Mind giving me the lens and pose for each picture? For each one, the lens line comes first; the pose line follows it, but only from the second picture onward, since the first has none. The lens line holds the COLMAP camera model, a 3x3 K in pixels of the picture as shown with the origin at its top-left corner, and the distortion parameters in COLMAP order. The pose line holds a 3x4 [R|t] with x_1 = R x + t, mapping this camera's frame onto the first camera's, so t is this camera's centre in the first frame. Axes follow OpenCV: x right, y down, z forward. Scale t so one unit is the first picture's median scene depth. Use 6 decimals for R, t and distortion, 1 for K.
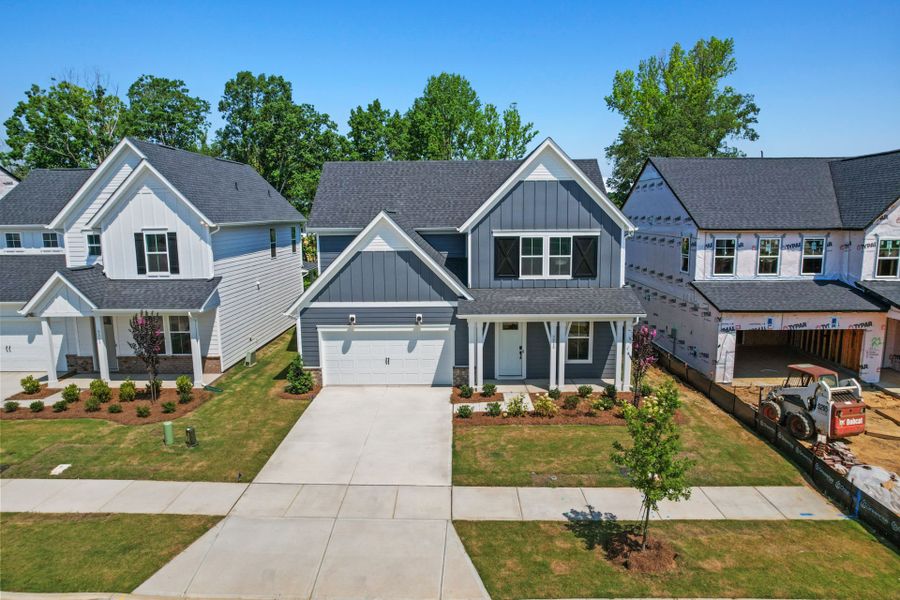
lens RADIAL K [[567.1, 0, 454.0], [0, 567.1, 301.6], [0, 0, 1]] dist [-0.052128, 0.041820]
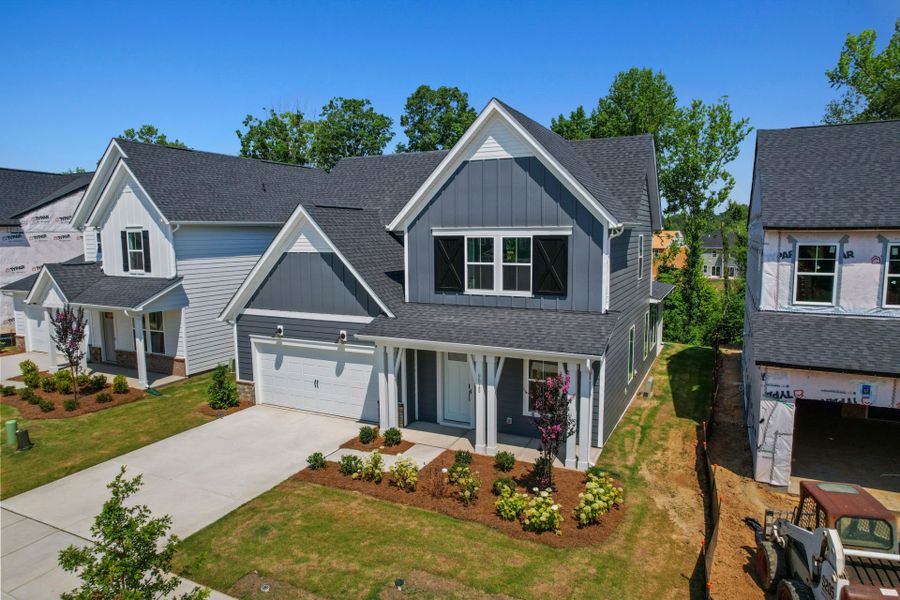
lens RADIAL K [[567.1, 0, 456.3], [0, 567.1, 301.7], [0, 0, 1]] dist [-0.052128, 0.041820]
pose [[0.909142, 0.052546, -0.413158, 0.417208], [-0.063969, 0.997856, -0.013852, -0.018446], [0.411544, 0.039022, 0.910554, 0.322202]]
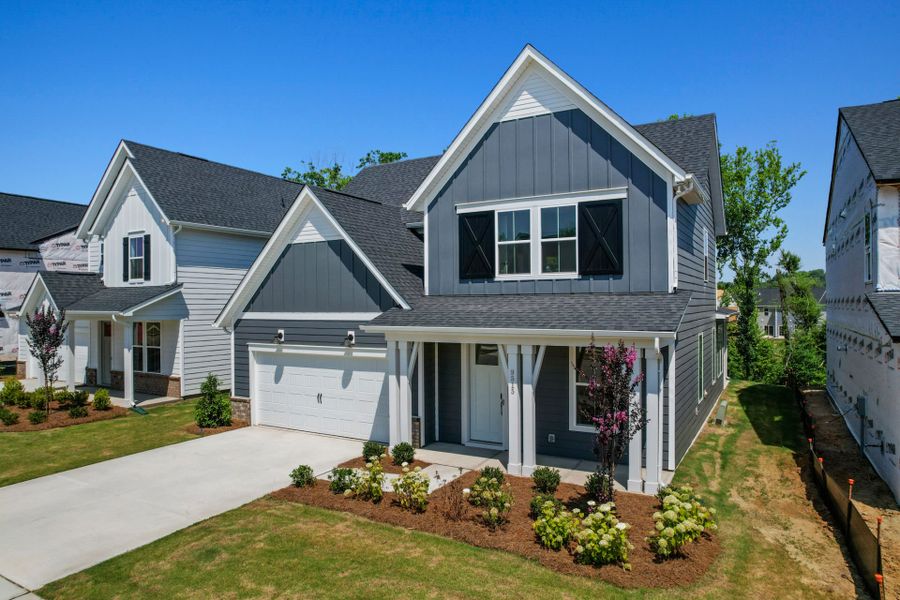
lens RADIAL K [[567.1, 0, 457.4], [0, 567.1, 303.6], [0, 0, 1]] dist [-0.052128, 0.041820]
pose [[0.879266, 0.003101, -0.476320, 0.374728], [-0.072505, 0.989198, -0.127401, 0.066630], [0.470780, 0.146555, 0.869993, 0.456879]]
